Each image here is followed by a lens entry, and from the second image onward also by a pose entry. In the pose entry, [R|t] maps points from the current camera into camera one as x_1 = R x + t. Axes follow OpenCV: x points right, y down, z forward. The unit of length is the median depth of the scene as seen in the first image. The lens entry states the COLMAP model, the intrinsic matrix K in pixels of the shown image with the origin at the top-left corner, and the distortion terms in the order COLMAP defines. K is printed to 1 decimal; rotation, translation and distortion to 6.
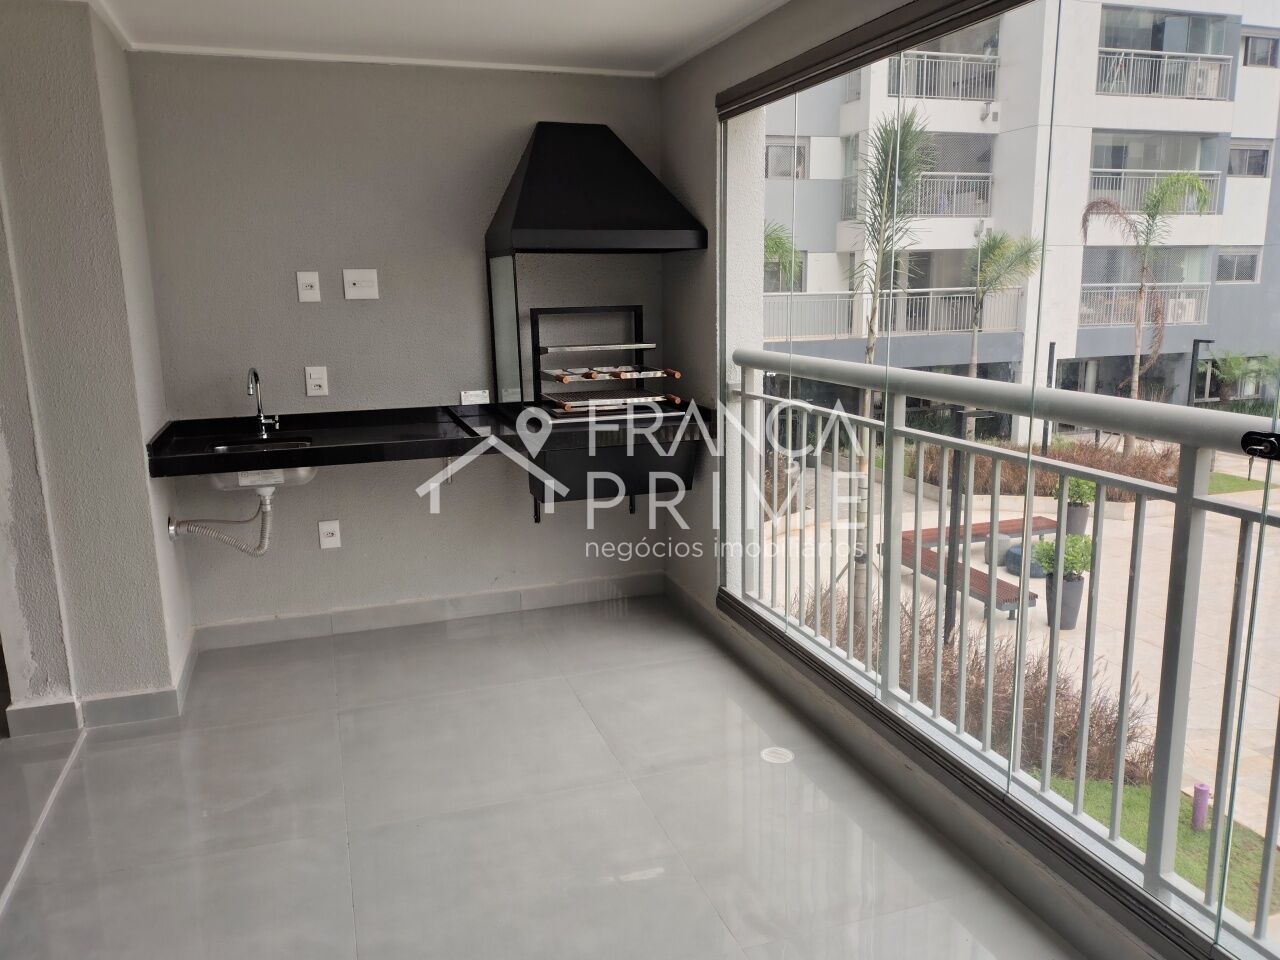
lens RADIAL K [[976.9, 0, 649.1], [0, 976.9, 479.4], [0, 0, 1]] dist [0.069457, -0.097617]
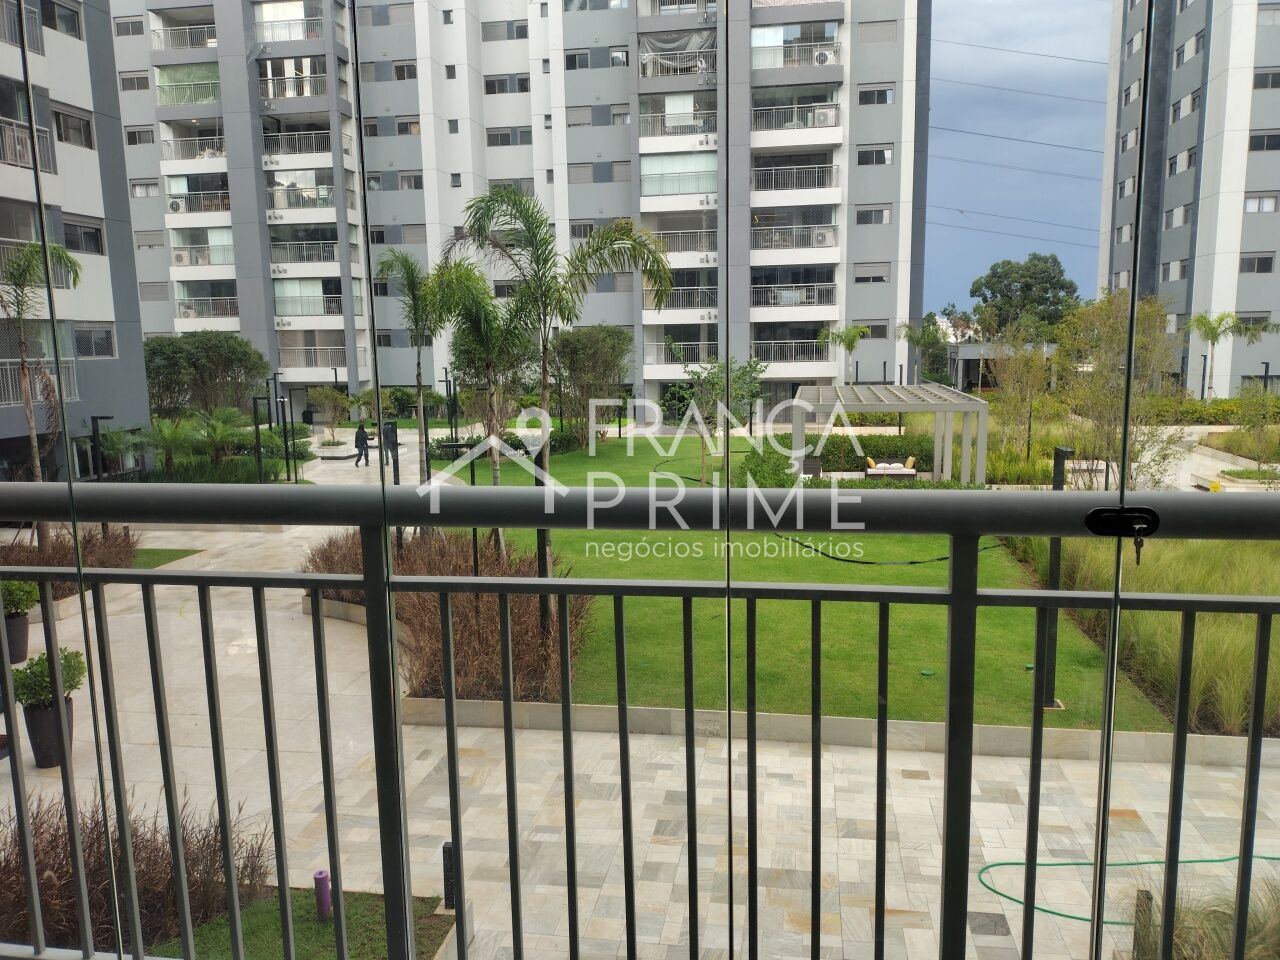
lens RADIAL K [[976.9, 0, 652.0], [0, 976.9, 483.1], [0, 0, 1]] dist [0.069457, -0.097617]
pose [[0.467653, -0.122928, 0.875323, -0.169006], [0.185399, 0.981895, 0.038843, -0.071571], [-0.864250, 0.144119, 0.481977, 0.385006]]
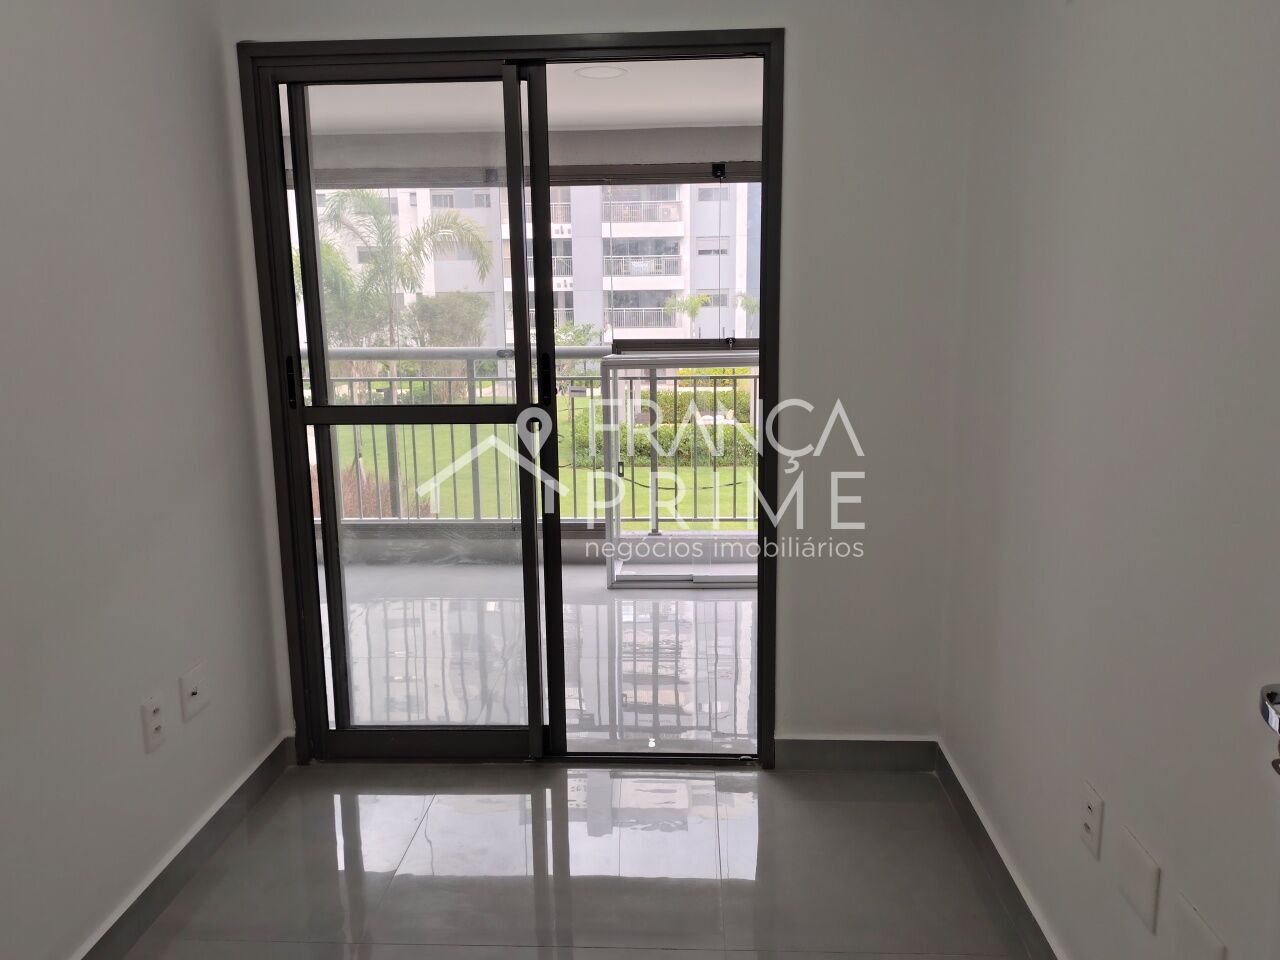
lens RADIAL K [[976.9, 0, 646.1], [0, 976.9, 470.4], [0, 0, 1]] dist [0.069457, -0.097617]
pose [[0.357393, -0.145727, 0.922515, -0.941889], [0.190344, 0.978386, 0.080811, 0.075267], [-0.914352, 0.146714, 0.377407, -0.228291]]
